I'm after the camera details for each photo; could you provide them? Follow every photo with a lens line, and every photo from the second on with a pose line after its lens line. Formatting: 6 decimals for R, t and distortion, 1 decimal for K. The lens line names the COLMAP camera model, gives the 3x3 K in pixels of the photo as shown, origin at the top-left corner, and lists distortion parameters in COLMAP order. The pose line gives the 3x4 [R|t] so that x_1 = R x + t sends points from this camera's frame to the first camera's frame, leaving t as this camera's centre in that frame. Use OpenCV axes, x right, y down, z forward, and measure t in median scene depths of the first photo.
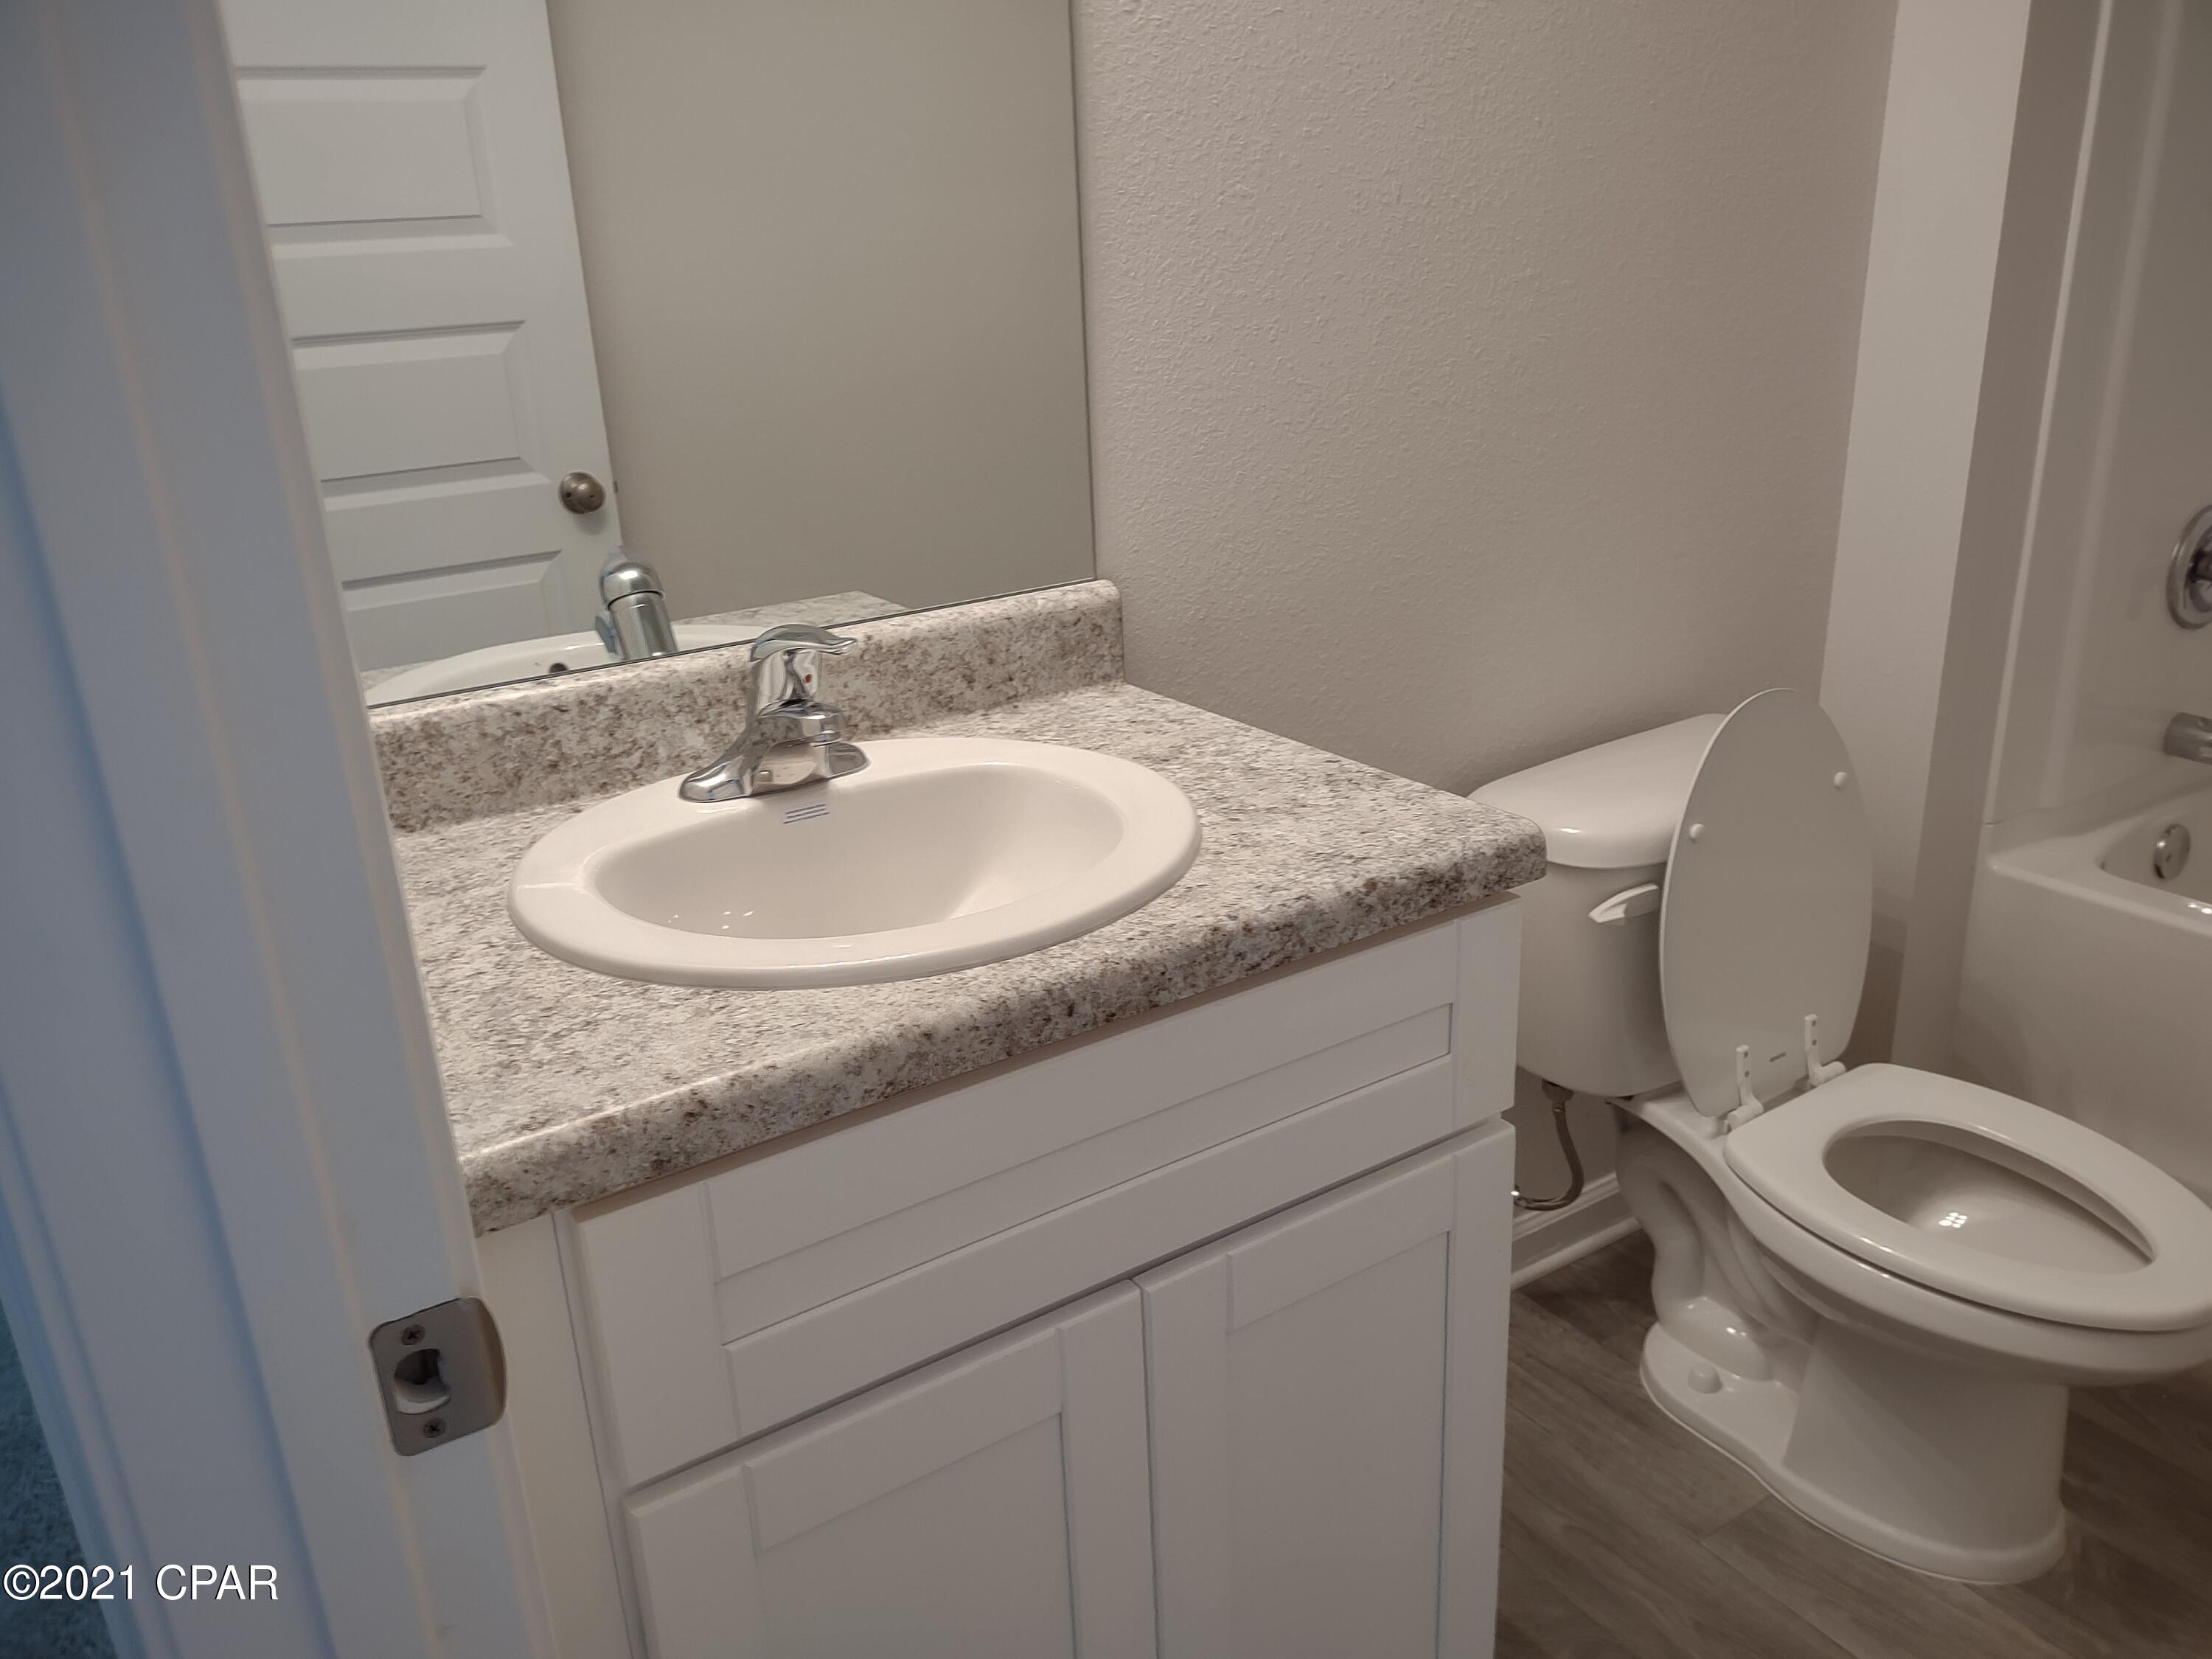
lens RADIAL K [[1690.8, 0, 1108.1], [0, 1690.8, 852.8], [0, 0, 1]] dist [0.057265, -0.069246]
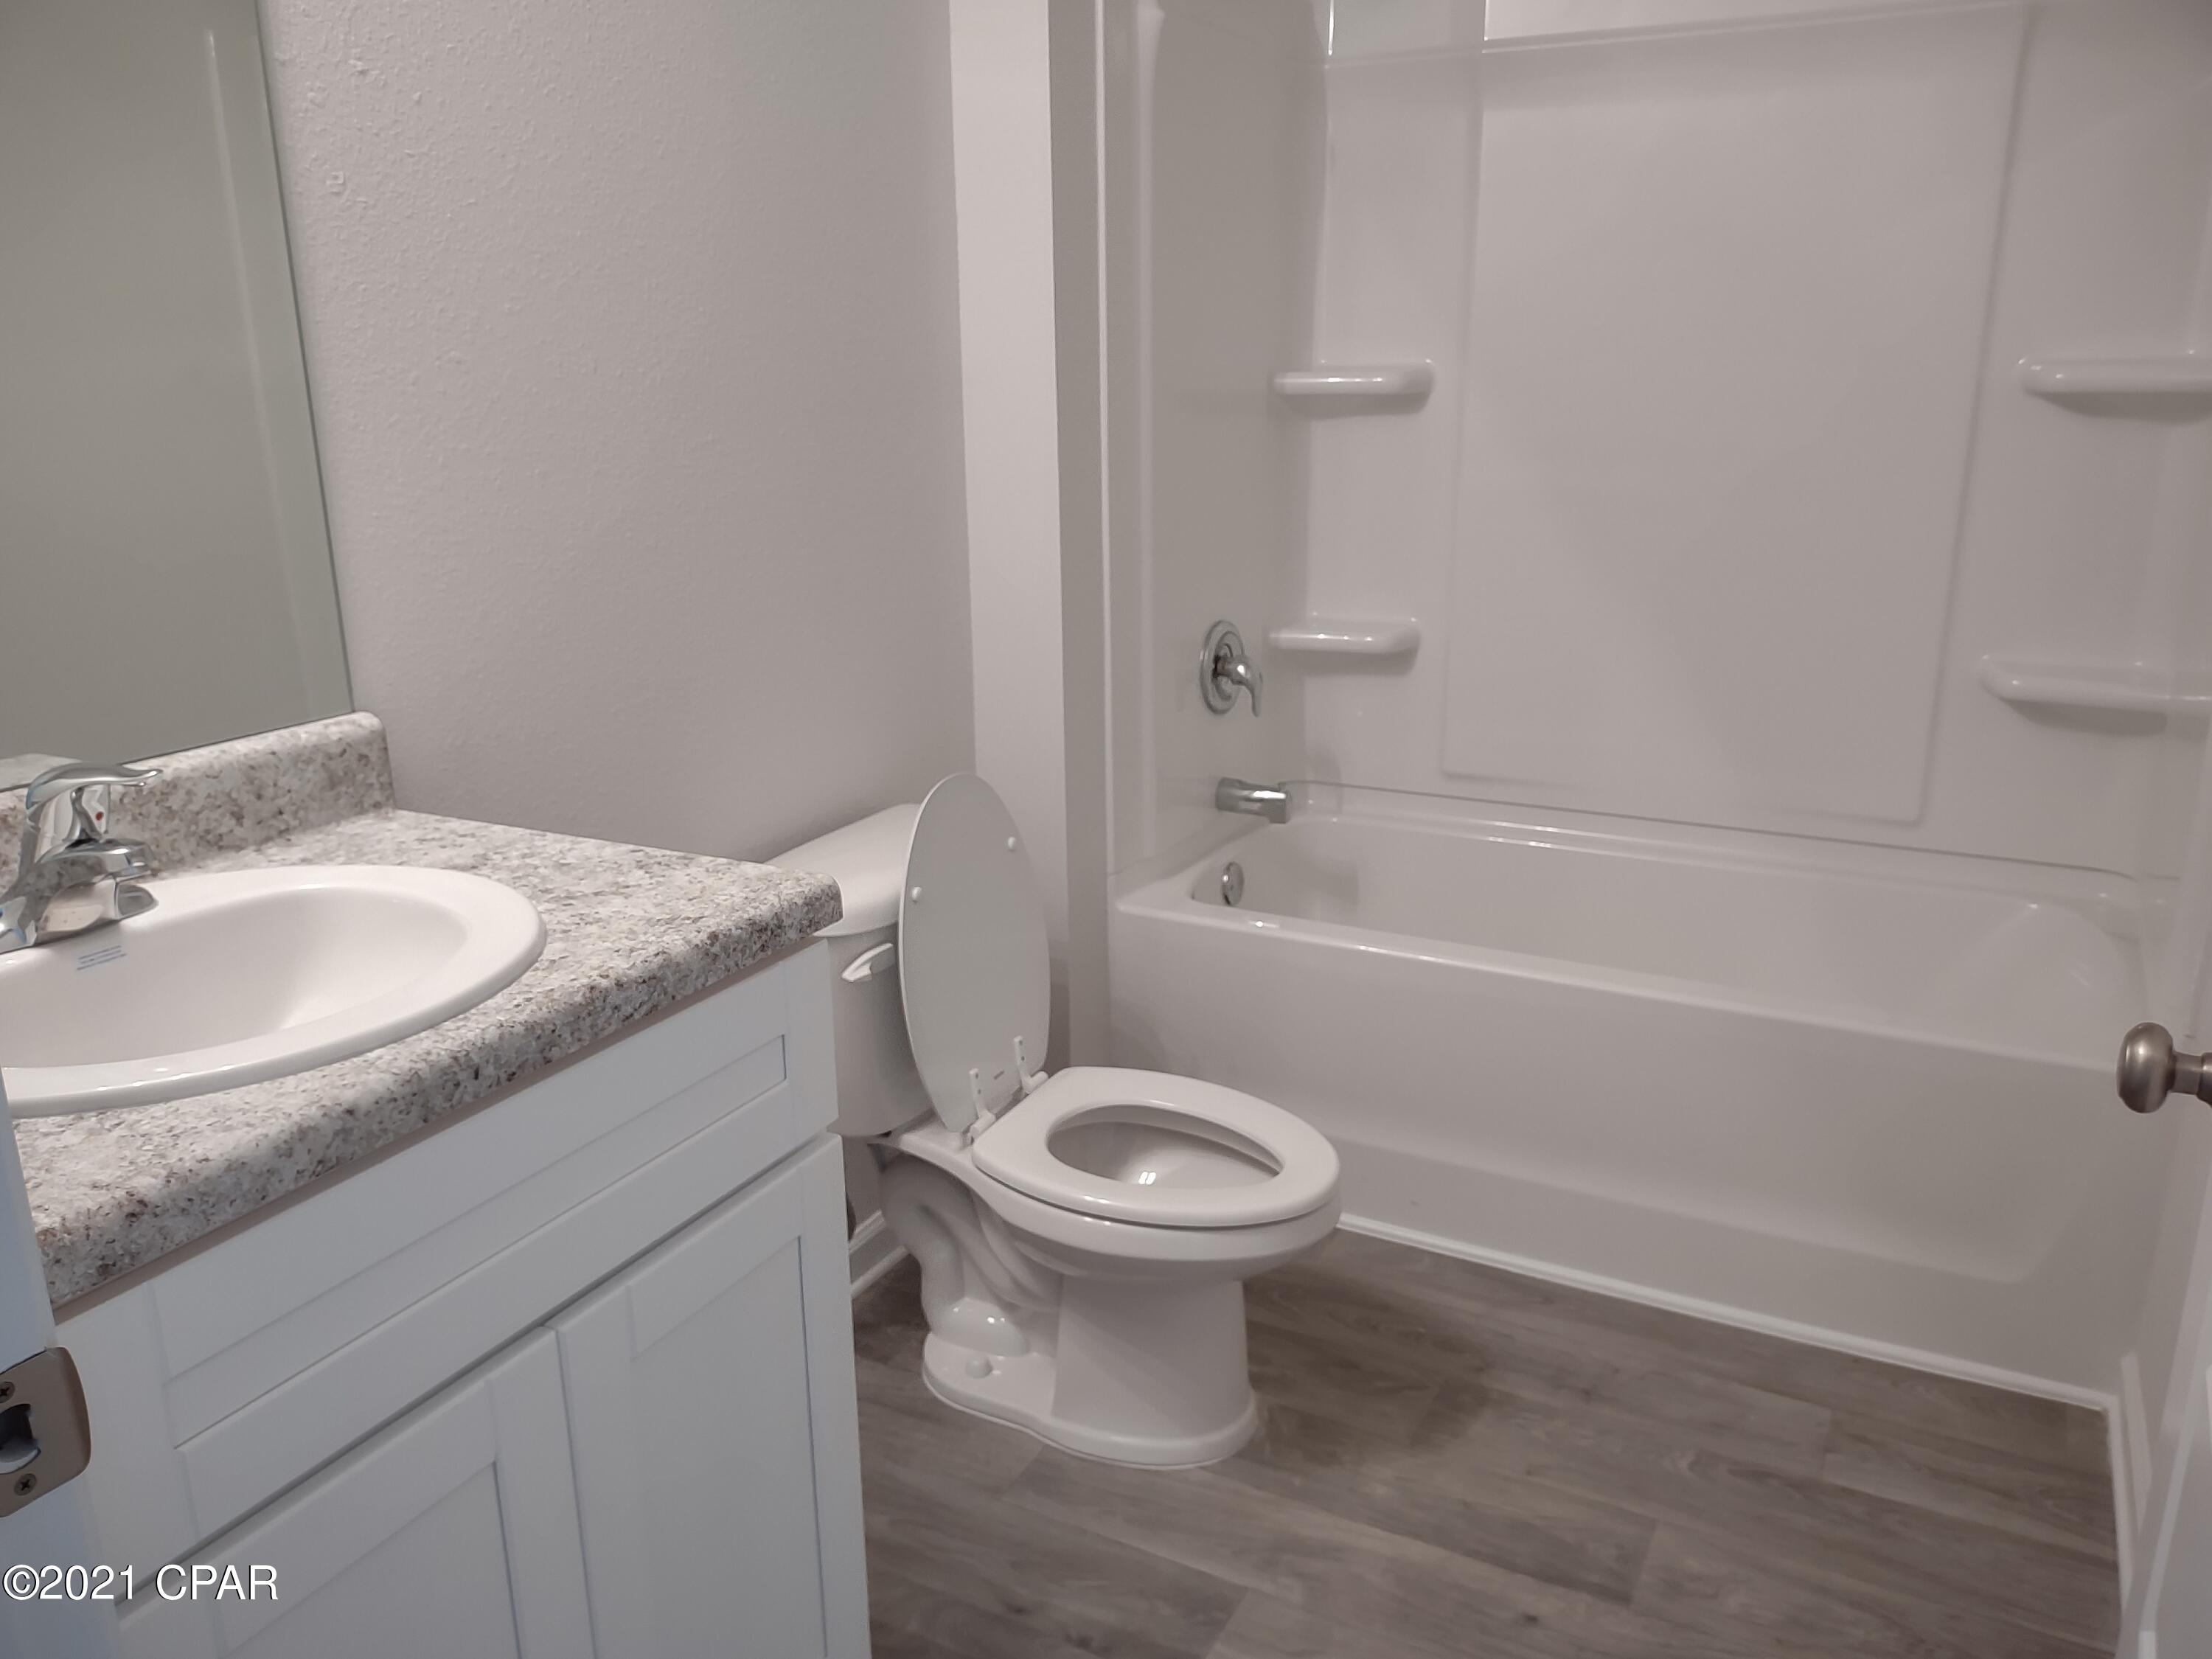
lens RADIAL K [[1690.8, 0, 1112.3], [0, 1690.8, 830.4], [0, 0, 1]] dist [0.057265, -0.069246]
pose [[0.865589, -0.095804, 0.491504, -0.131109], [0.147206, 0.986842, -0.066890, 0.048884], [-0.478629, 0.130251, 0.868302, -0.119407]]
